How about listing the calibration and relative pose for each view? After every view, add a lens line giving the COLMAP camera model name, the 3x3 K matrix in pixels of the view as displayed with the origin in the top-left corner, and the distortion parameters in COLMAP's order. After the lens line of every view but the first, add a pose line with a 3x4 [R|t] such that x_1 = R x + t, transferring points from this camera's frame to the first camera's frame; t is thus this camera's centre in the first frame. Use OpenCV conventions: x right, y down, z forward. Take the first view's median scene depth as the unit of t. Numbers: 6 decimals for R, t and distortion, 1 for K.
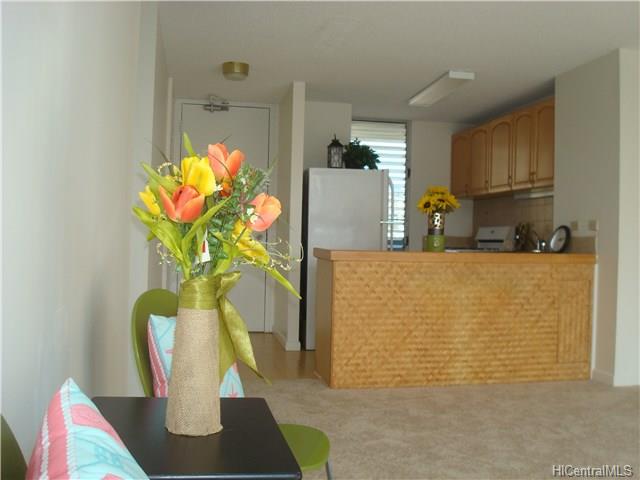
lens RADIAL K [[667.8, 0, 320.0], [0, 667.8, 240.0], [0, 0, 1]] dist [-0.105558, -0.025461]
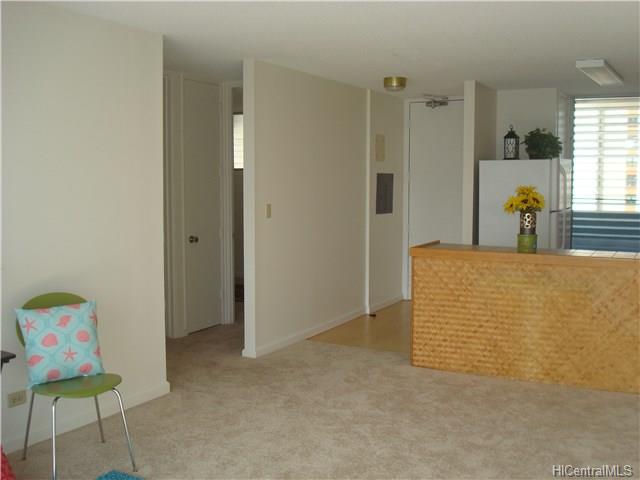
lens RADIAL K [[667.8, 0, 320.0], [0, 667.8, 240.0], [0, 0, 1]] dist [-0.105558, -0.025461]
pose [[0.765168, 0.033446, -0.642962, 0.601053], [0.017973, 0.997151, 0.073260, -0.080979], [0.643580, -0.067612, 0.762386, 0.017818]]
